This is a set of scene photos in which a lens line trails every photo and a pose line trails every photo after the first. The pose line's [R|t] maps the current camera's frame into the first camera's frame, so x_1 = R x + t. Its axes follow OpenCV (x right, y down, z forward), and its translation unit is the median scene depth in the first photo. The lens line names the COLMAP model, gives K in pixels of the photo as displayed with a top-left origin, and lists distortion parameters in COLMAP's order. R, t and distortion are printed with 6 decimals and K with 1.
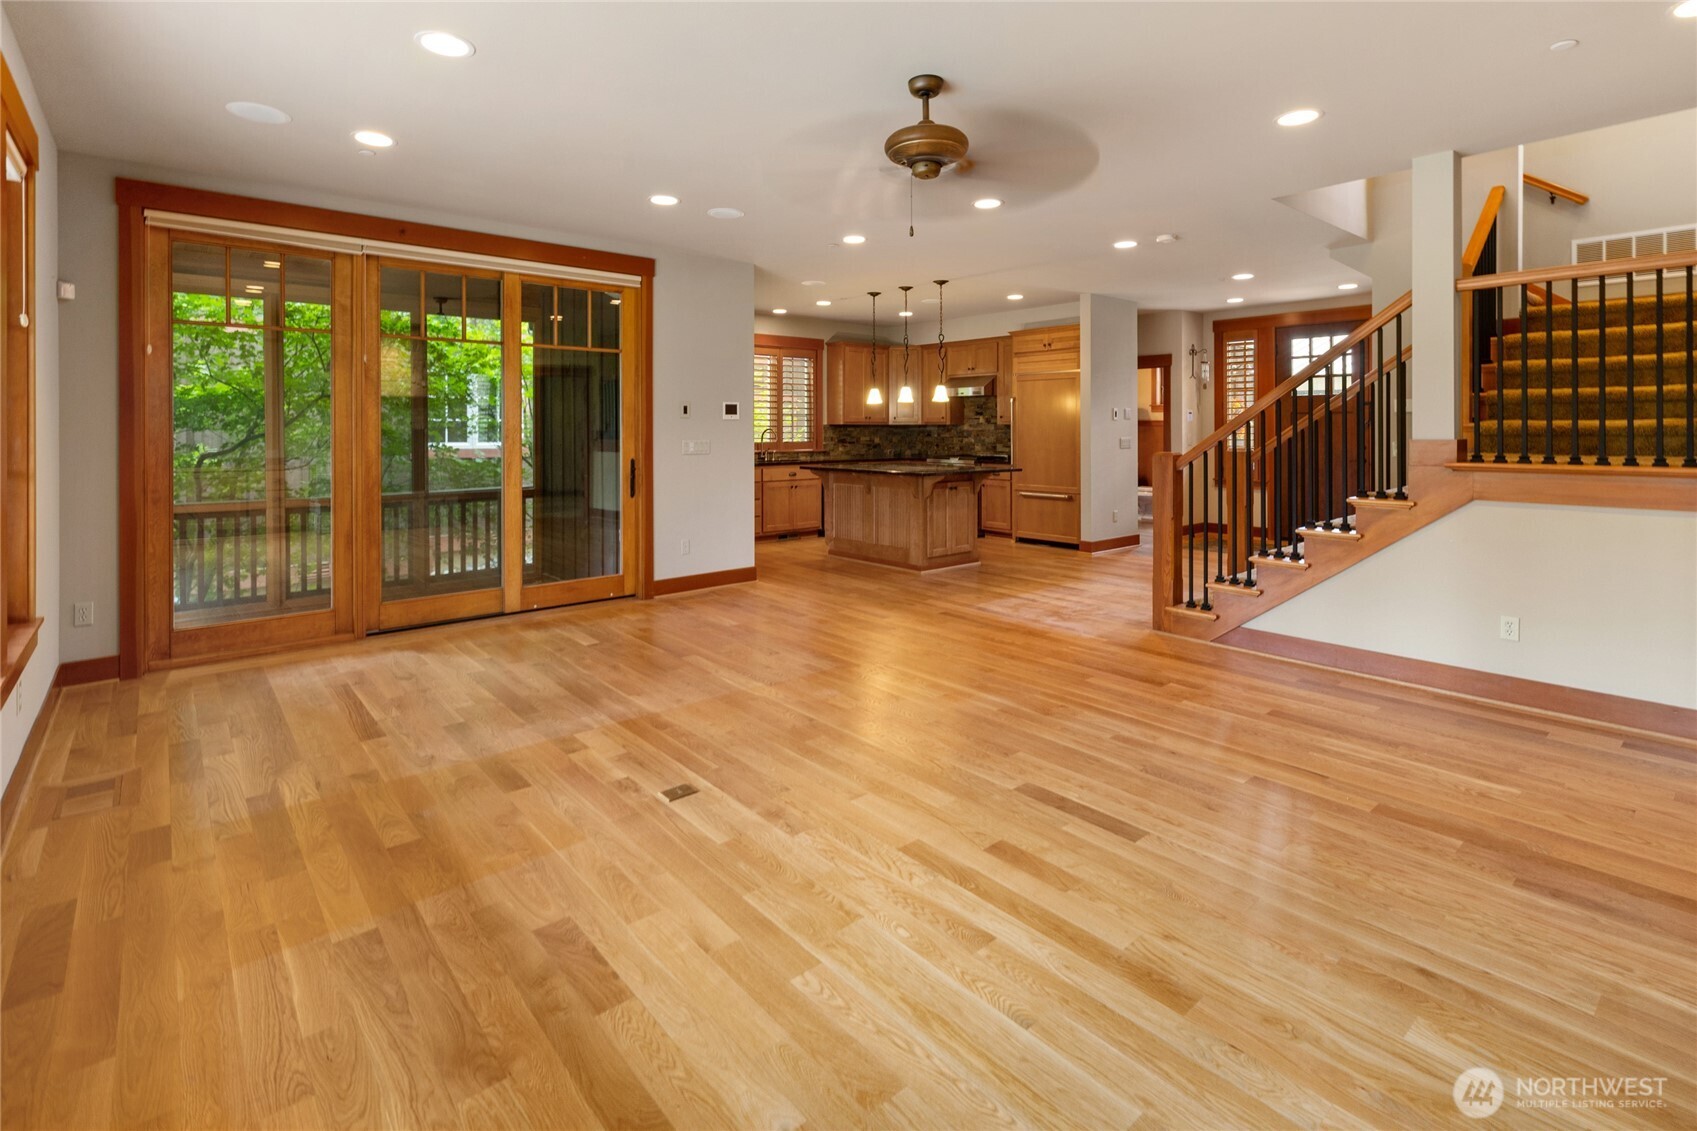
lens RADIAL K [[780.1, 0, 842.0], [0, 780.1, 426.6], [0, 0, 1]] dist [-0.000361, -0.000002]
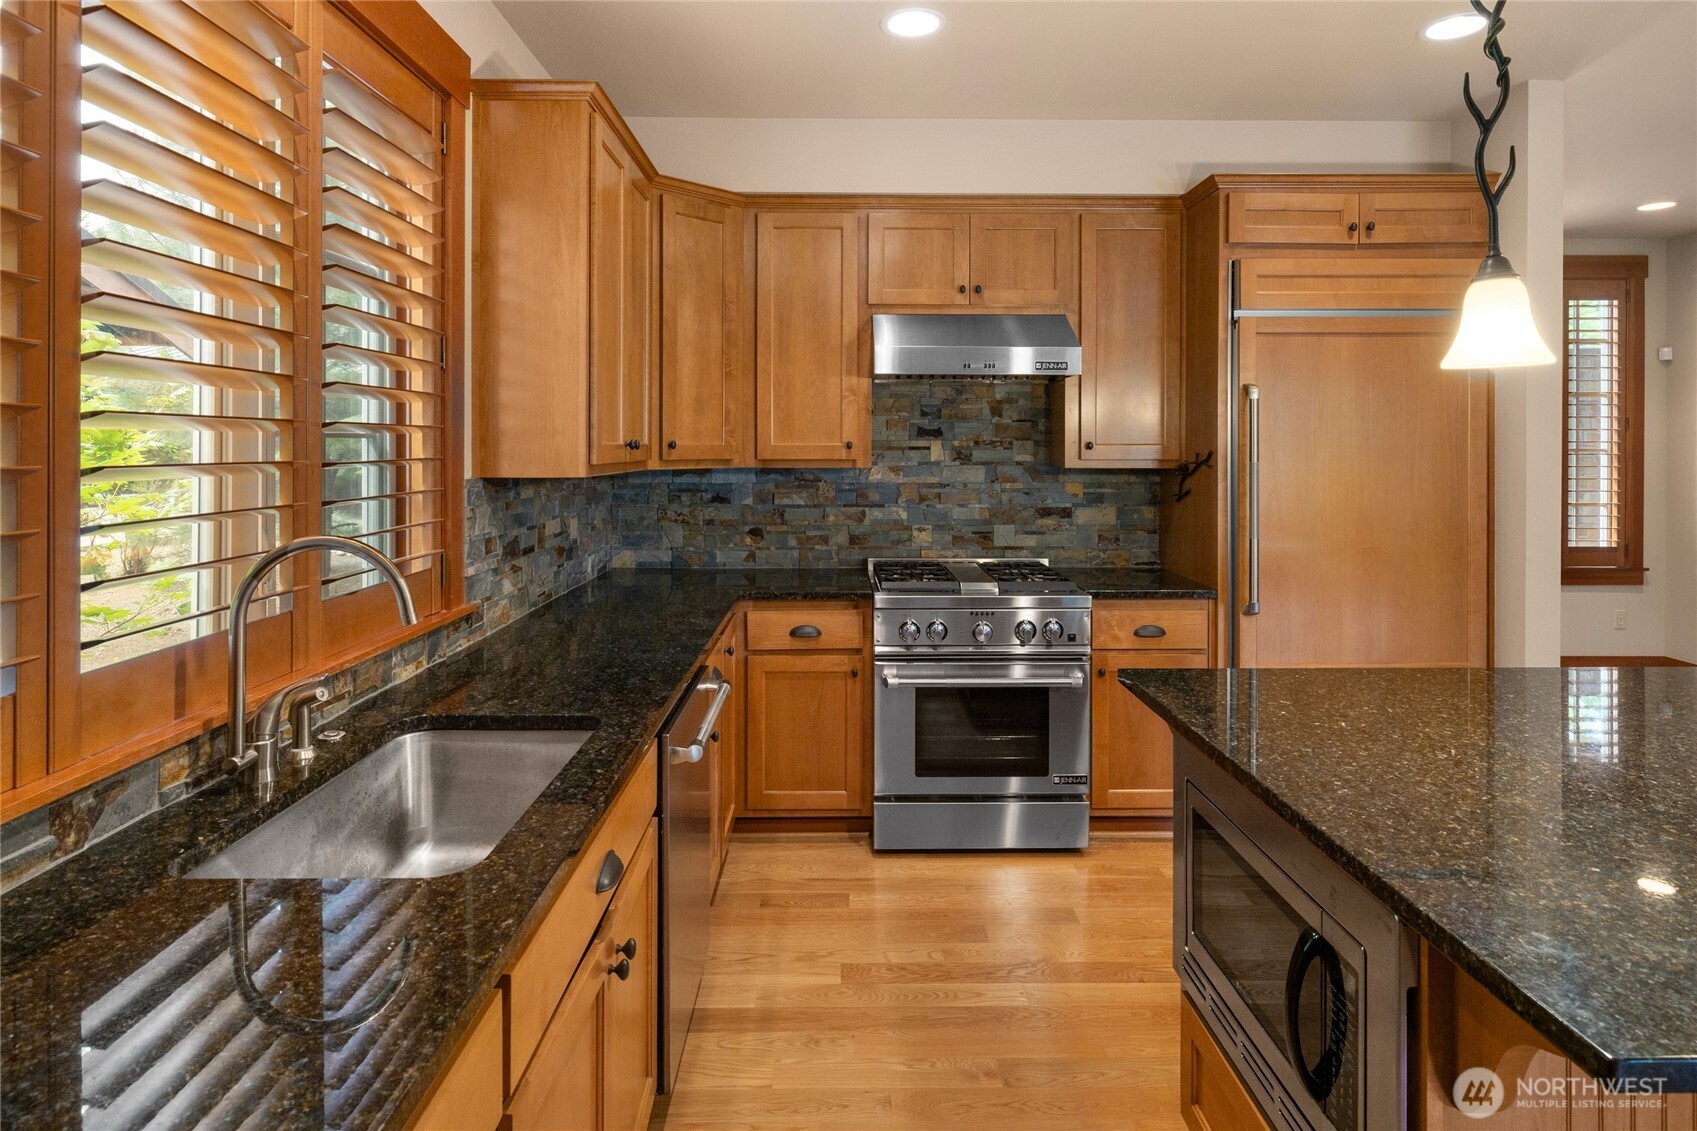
lens RADIAL K [[929.8, 0, 885.5], [0, 929.8, 447.1], [0, 0, 1]] dist [0.006215, 0.000475]
pose [[0.645111, 0.001143, 0.764088, -0.140536], [-0.002389, 0.999997, 0.000520, -0.011375], [-0.764085, -0.002161, 0.645112, 0.792132]]
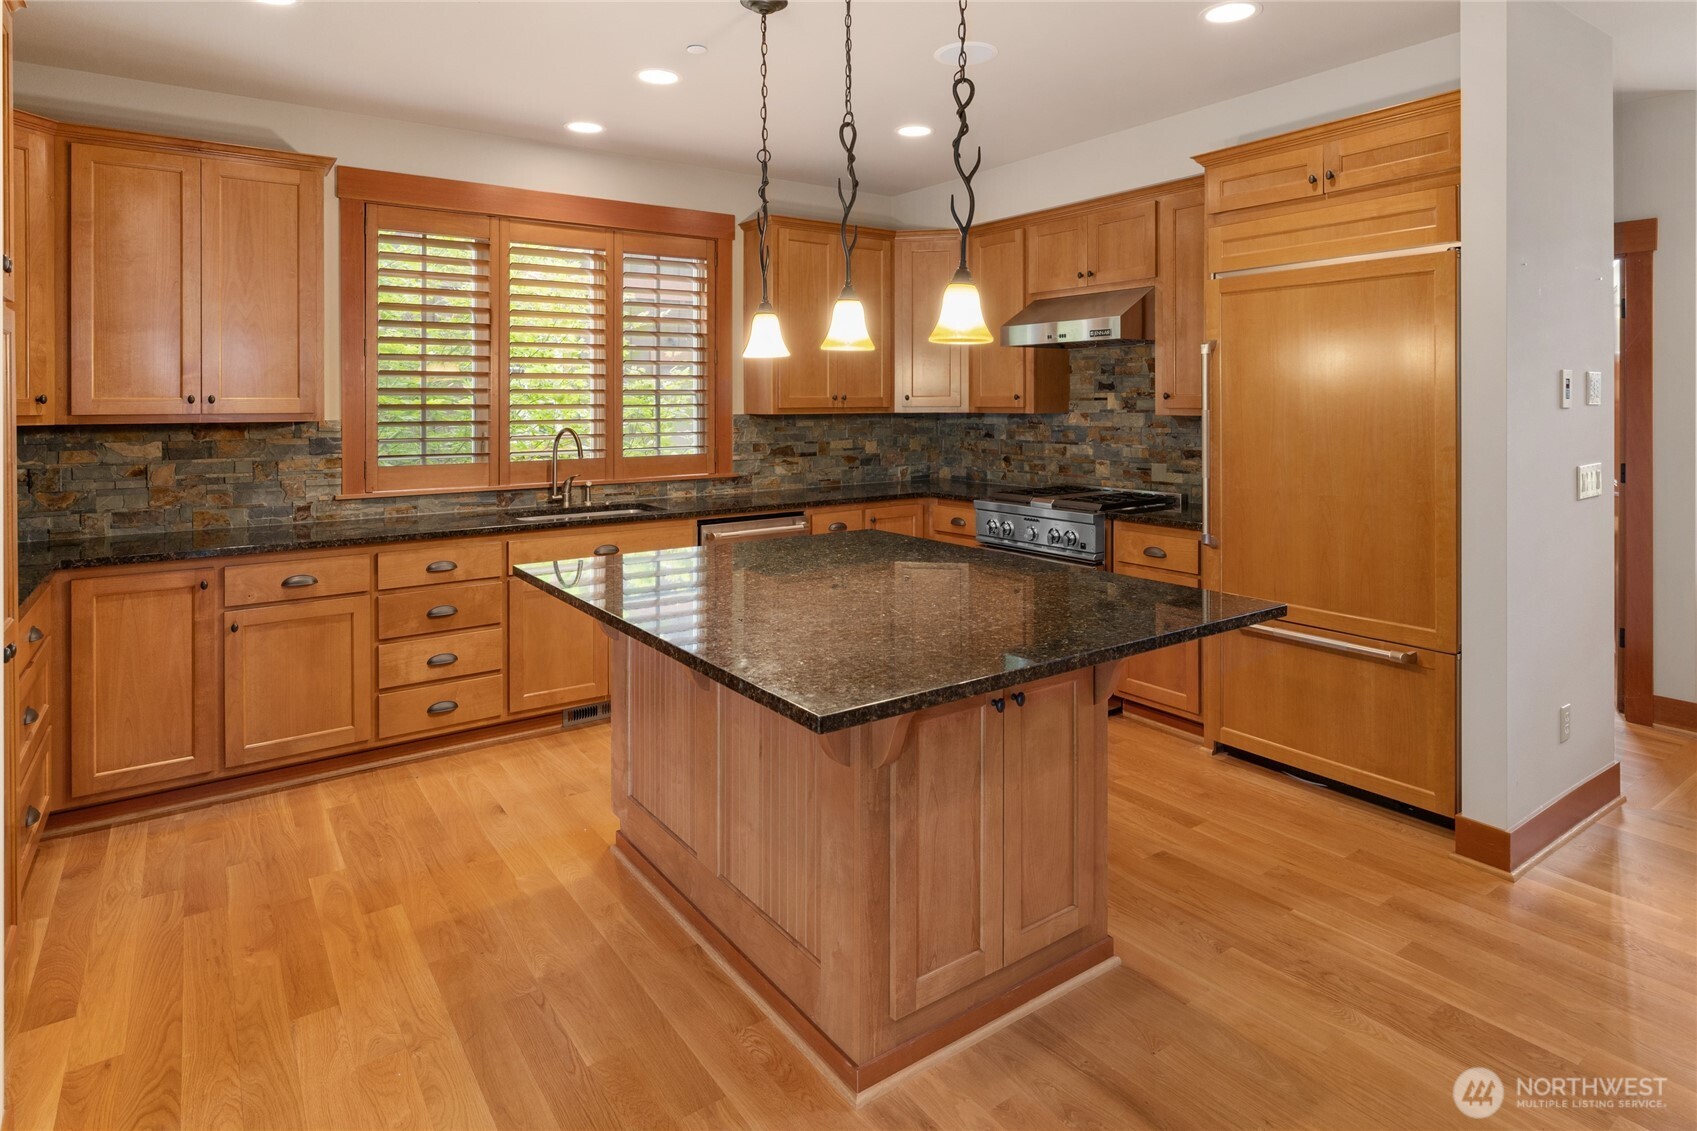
lens RADIAL K [[921.0, 0, 835.5], [0, 921.0, 406.3], [0, 0, 1]] dist [-0.002399, 0.000348]
pose [[0.994598, -0.003112, -0.103758, 0.087771], [0.003896, 0.999965, 0.007348, -0.010913], [0.103731, -0.007712, 0.994575, 0.523453]]
